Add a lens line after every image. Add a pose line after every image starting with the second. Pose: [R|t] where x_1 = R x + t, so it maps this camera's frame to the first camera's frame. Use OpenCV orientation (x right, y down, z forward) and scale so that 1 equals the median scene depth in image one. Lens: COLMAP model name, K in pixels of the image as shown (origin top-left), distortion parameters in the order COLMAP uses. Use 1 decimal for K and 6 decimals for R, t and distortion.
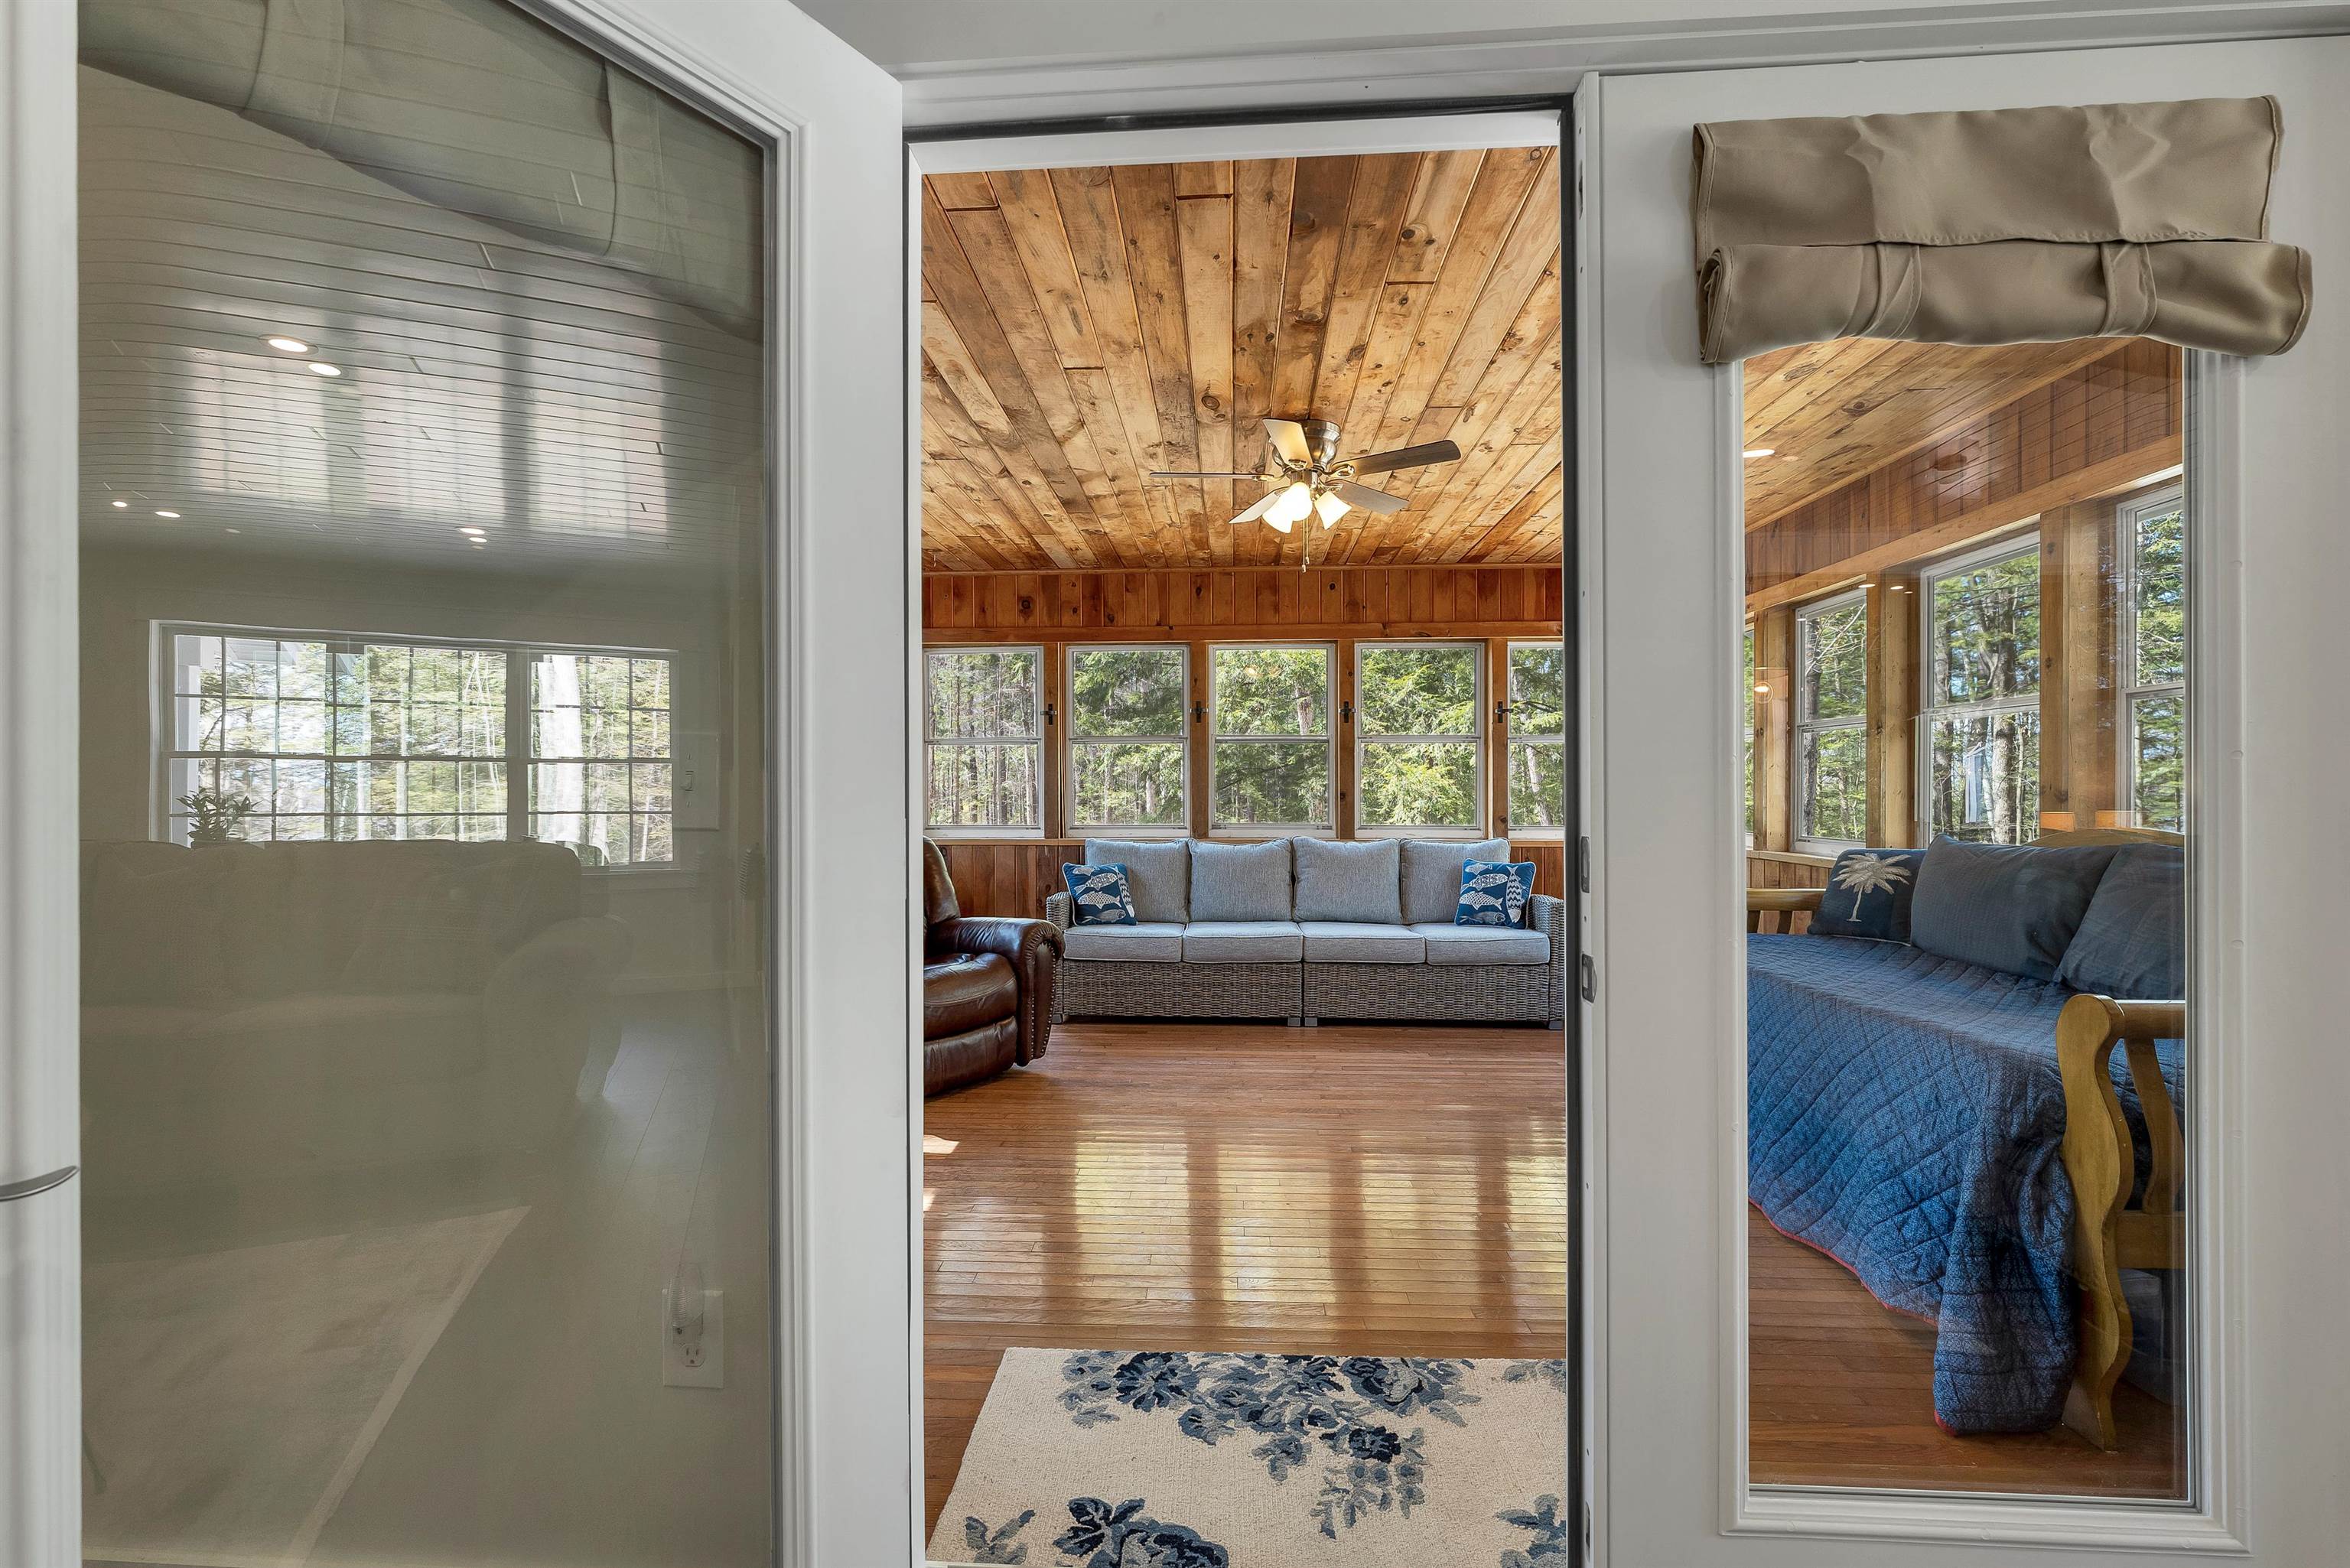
lens RADIAL K [[998.0, 0, 1168.2], [0, 998.0, 791.7], [0, 0, 1]] dist [0.001829, 0.000209]
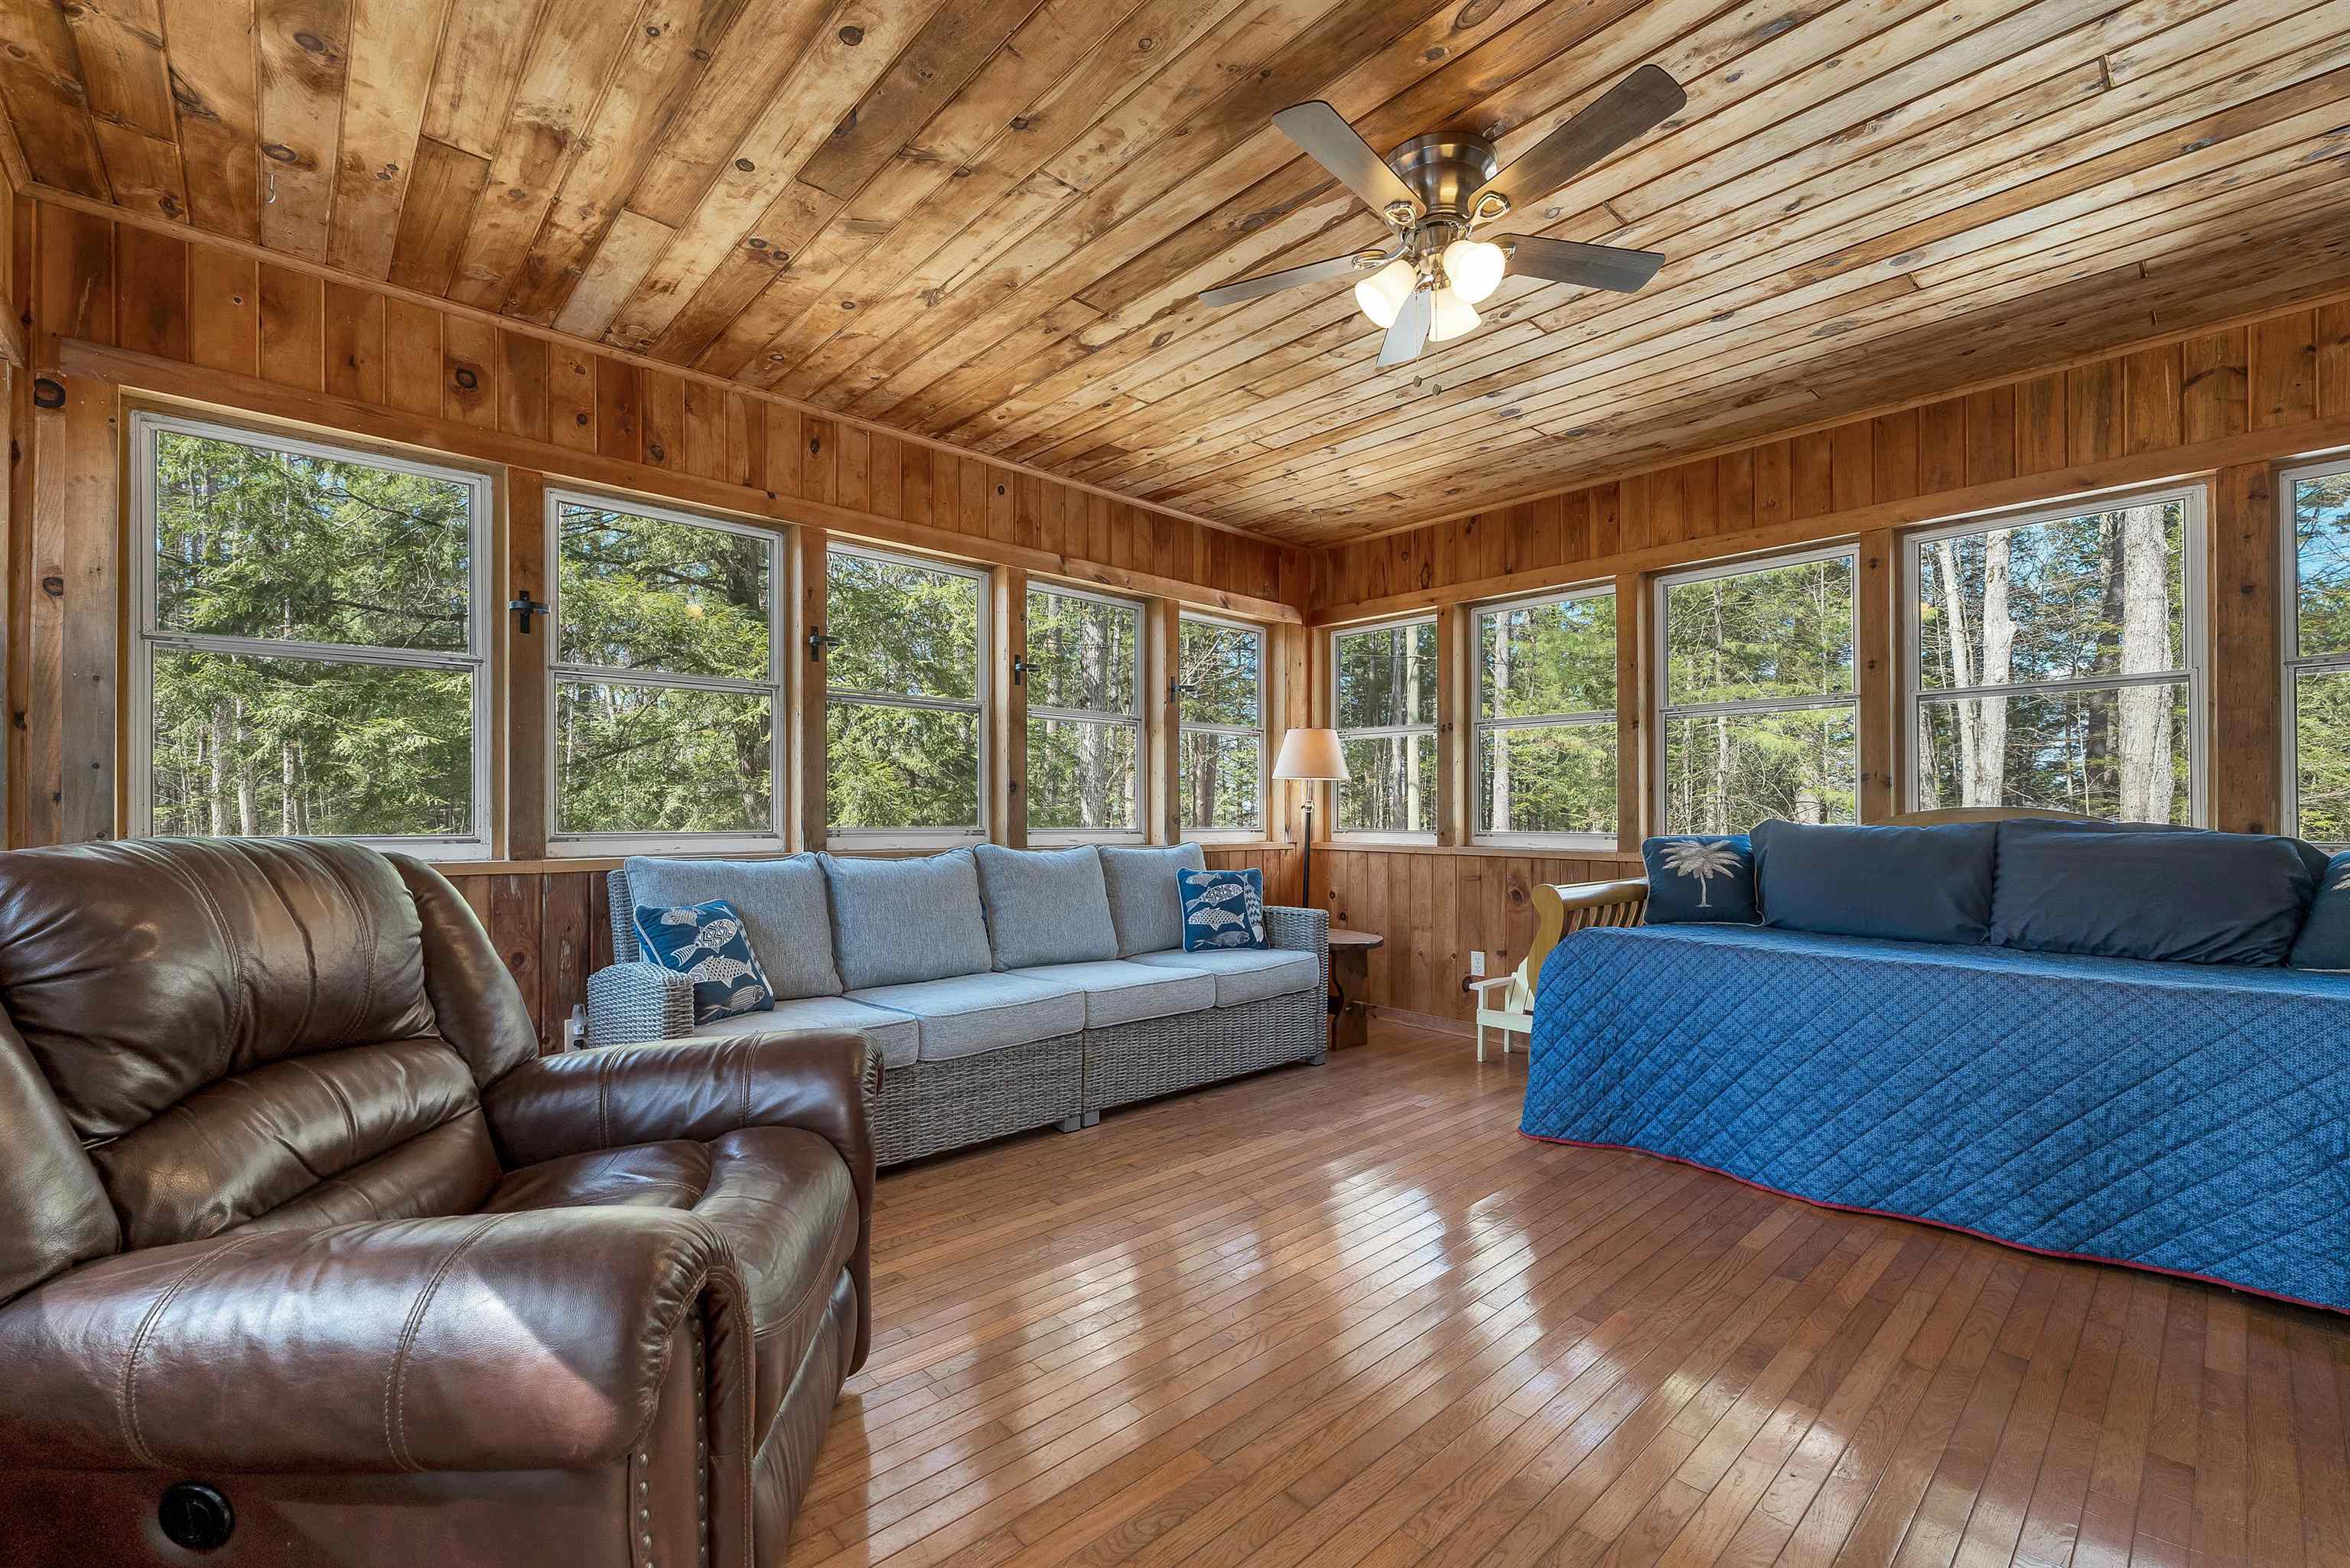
lens RADIAL K [[989.9, 0, 1174.0], [0, 989.9, 808.2], [0, 0, 1]] dist [-0.001760, -0.000017]
pose [[0.690966, 0.007380, 0.722850, -0.299943], [-0.003695, 0.999971, -0.006677, 0.027565], [-0.722878, 0.001942, 0.690973, 0.503847]]
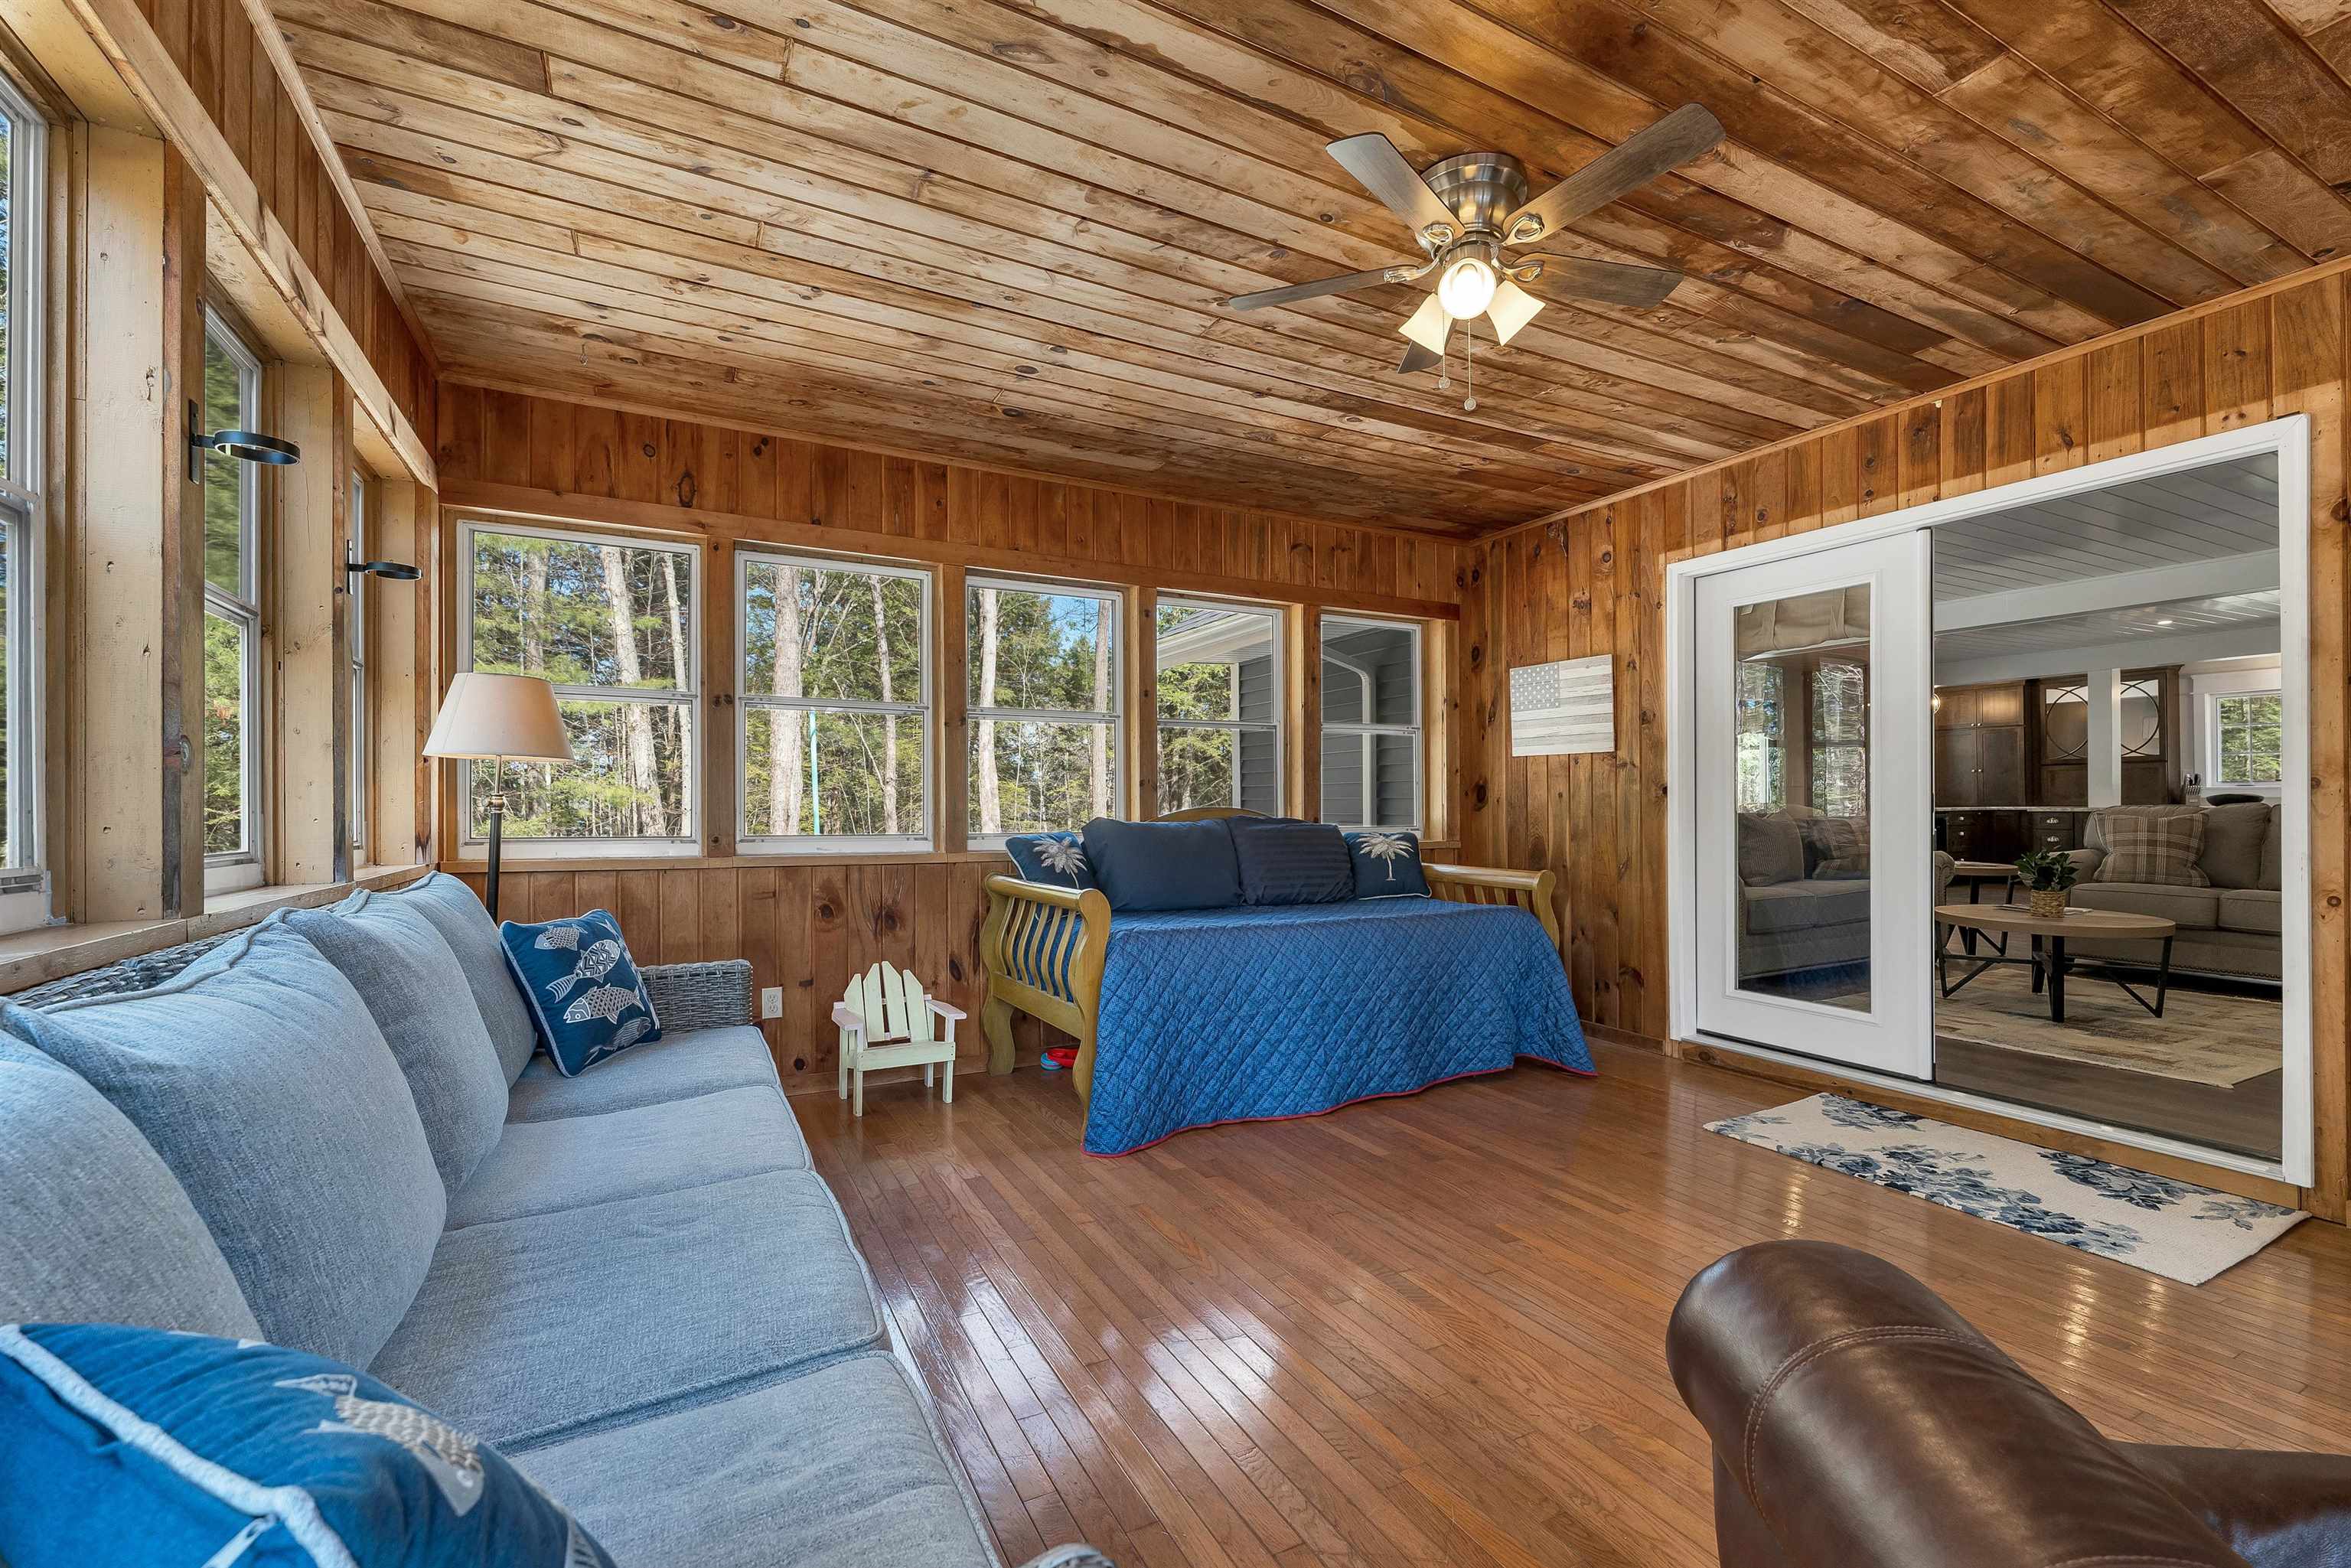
lens RADIAL K [[985.5, 0, 1181.6], [0, 985.5, 797.9], [0, 0, 1]] dist [0.000030, 0.000149]
pose [[-0.520770, 0.010236, 0.853636, -0.215305], [0.000097, 0.999929, -0.011932, 0.022562], [-0.853697, -0.006131, -0.520733, 1.066689]]
